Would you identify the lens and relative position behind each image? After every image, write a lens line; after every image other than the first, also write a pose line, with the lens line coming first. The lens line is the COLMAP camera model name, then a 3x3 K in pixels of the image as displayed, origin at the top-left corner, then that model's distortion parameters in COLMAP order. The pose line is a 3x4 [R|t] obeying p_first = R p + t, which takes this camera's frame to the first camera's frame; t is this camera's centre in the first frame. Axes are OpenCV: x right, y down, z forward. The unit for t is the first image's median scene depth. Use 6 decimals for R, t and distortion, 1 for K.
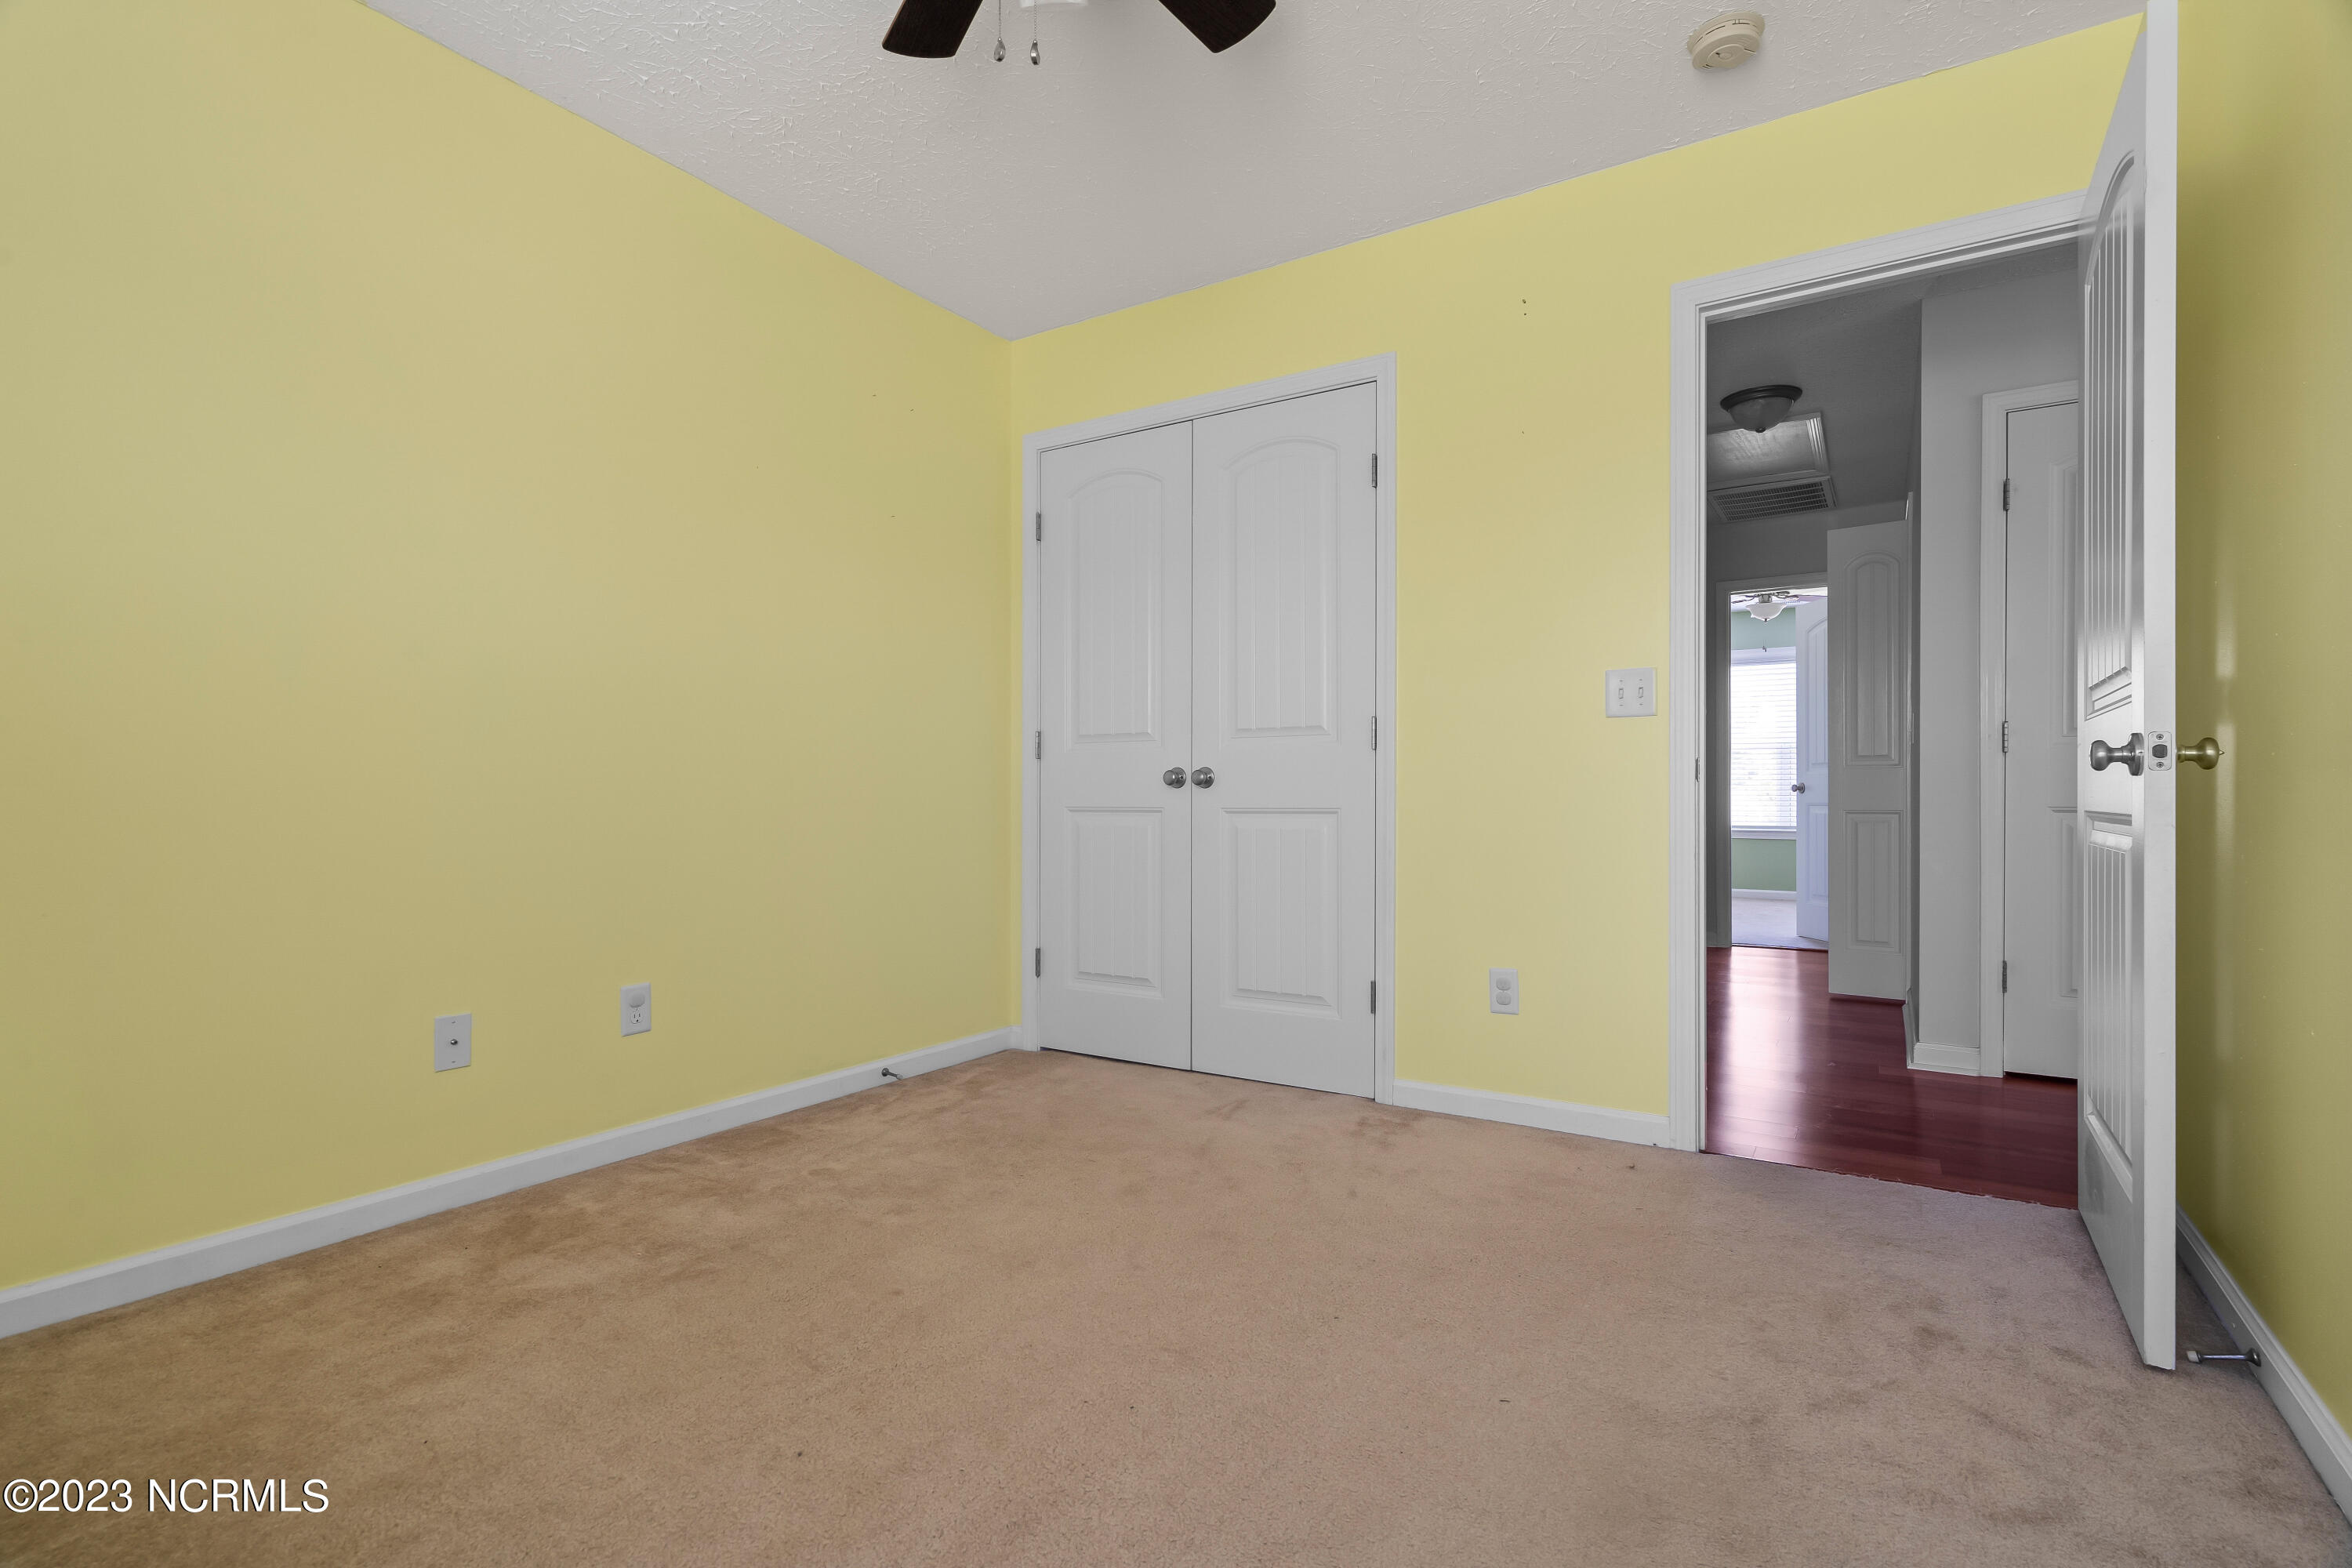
lens RADIAL K [[1098.0, 0, 1174.1], [0, 1098.0, 790.6], [0, 0, 1]] dist [-0.009191, 0.013748]
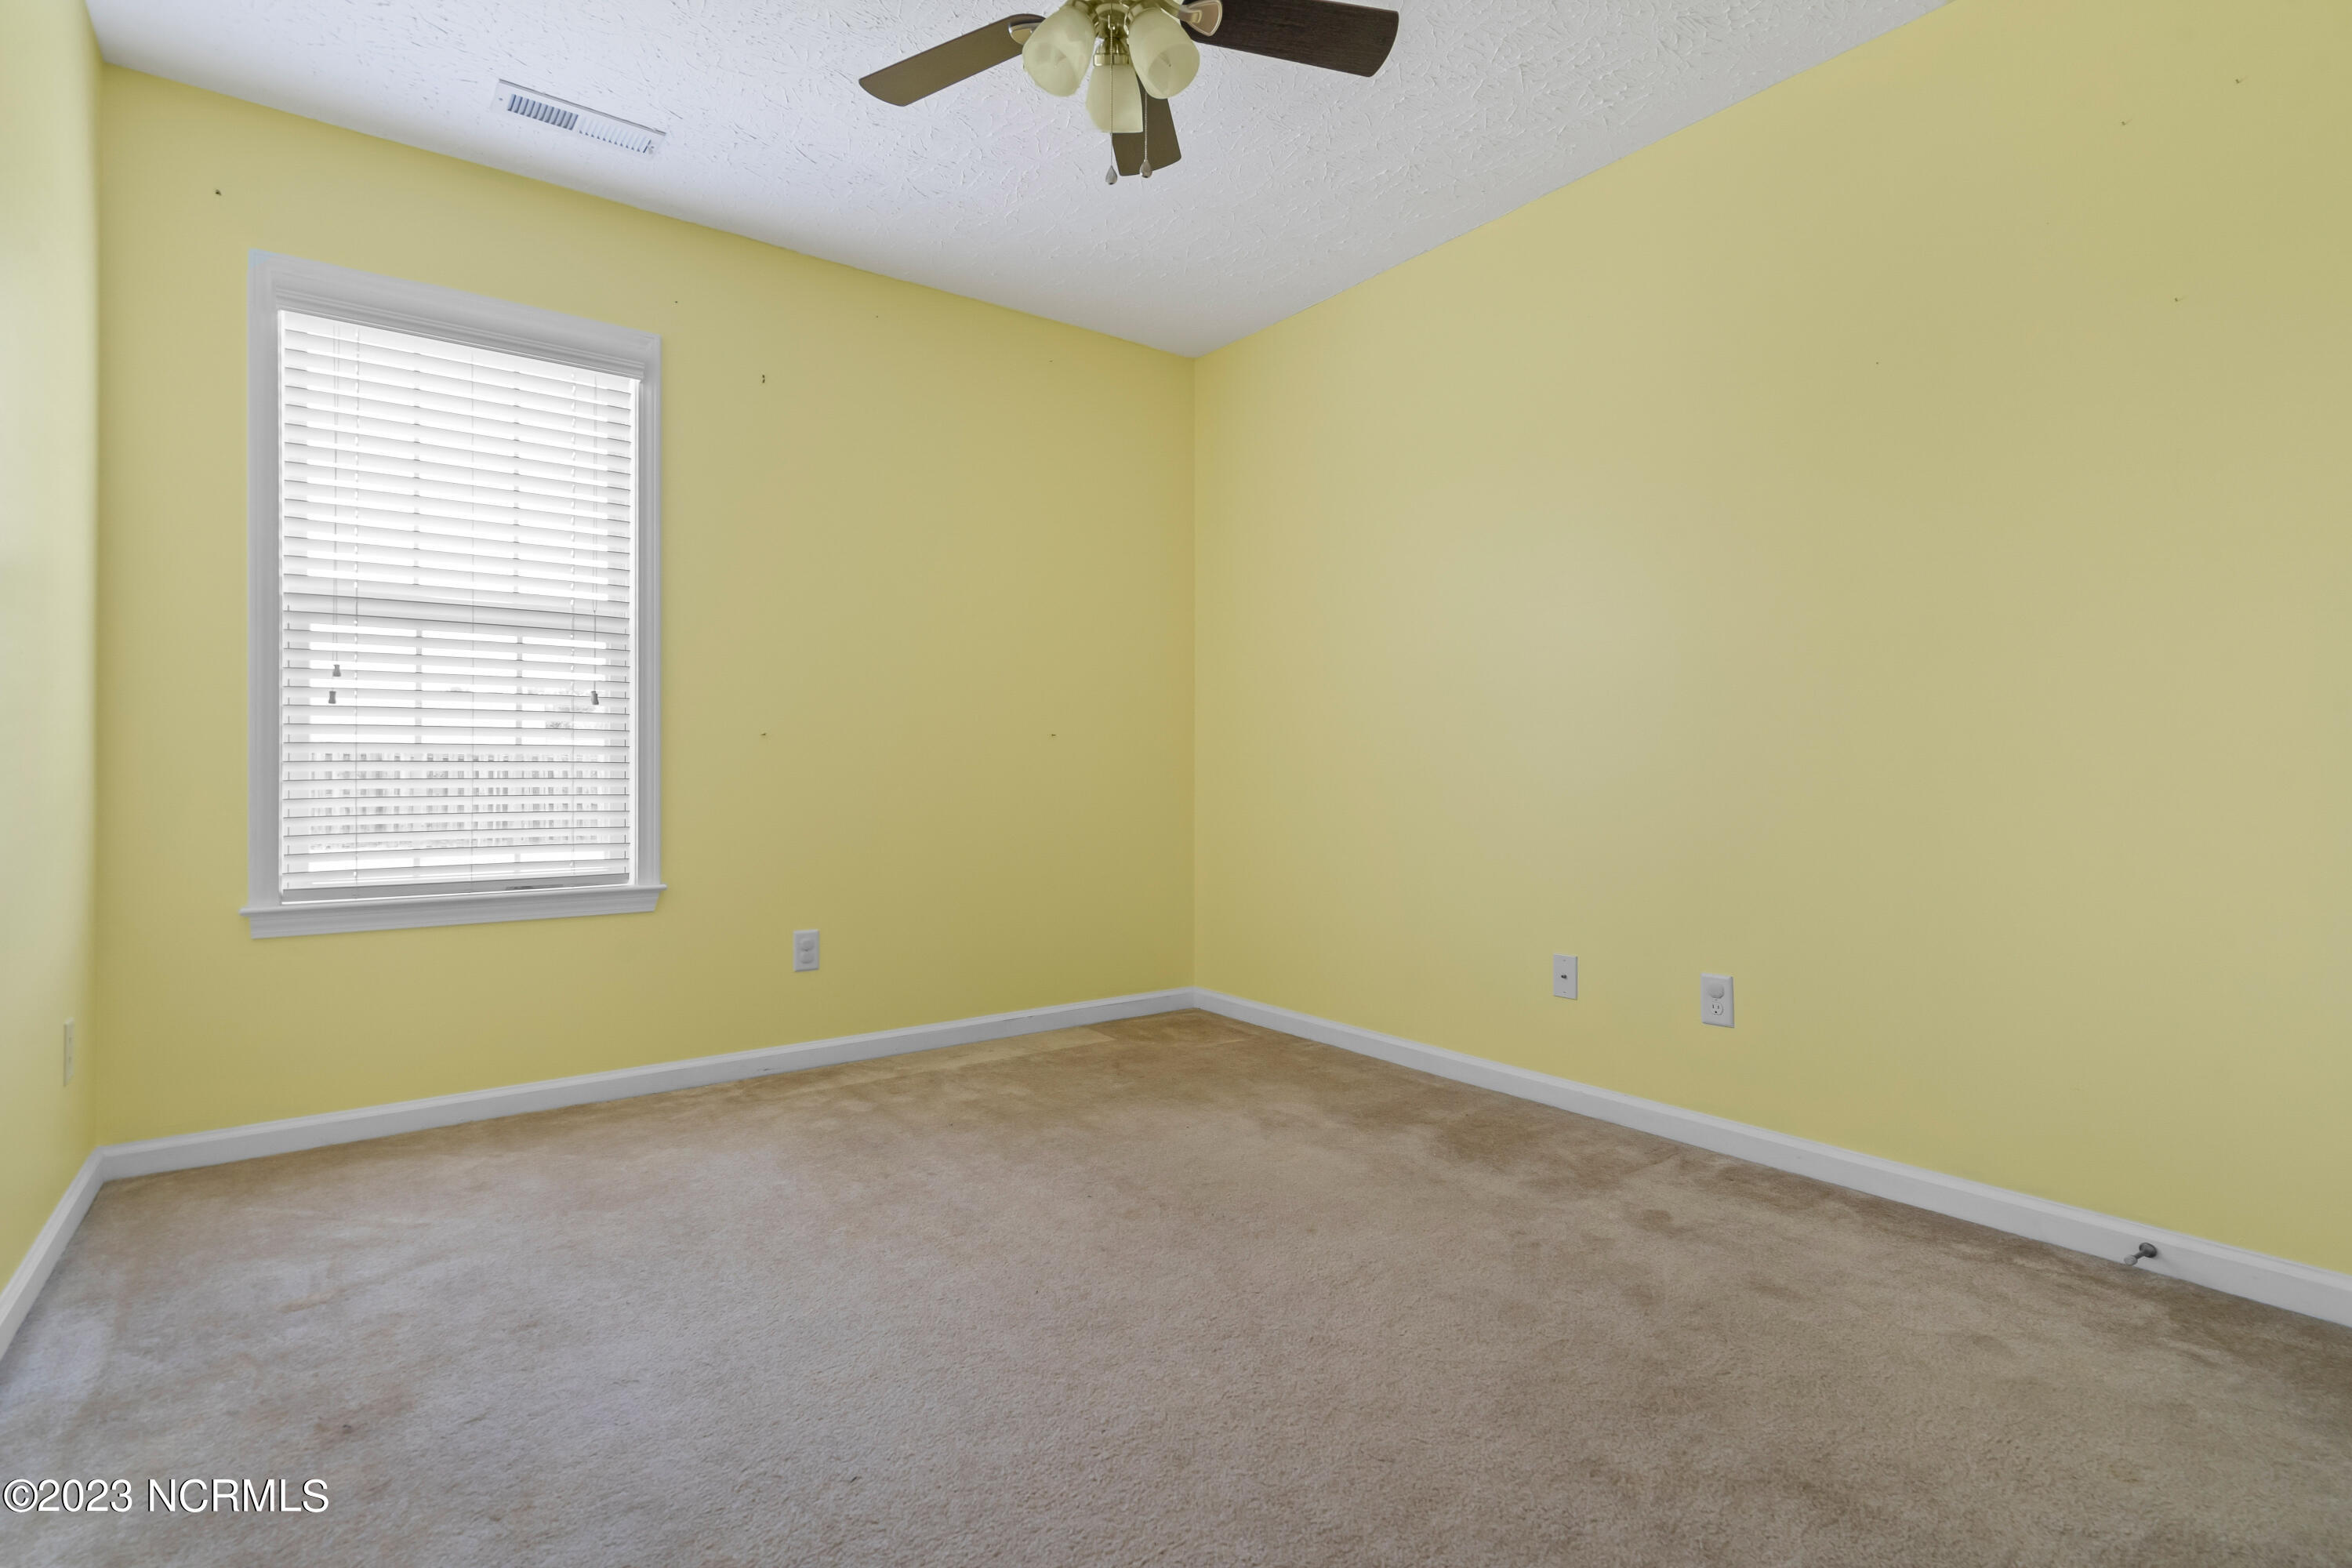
lens RADIAL K [[1124.2, 0, 1165.0], [0, 1124.2, 779.9], [0, 0, 1]] dist [-0.000767, 0.002073]
pose [[-0.349917, 0.006683, -0.936757, 0.598849], [0.003823, 0.999976, 0.005706, -0.001135], [0.936773, -0.001585, -0.349934, 0.886747]]
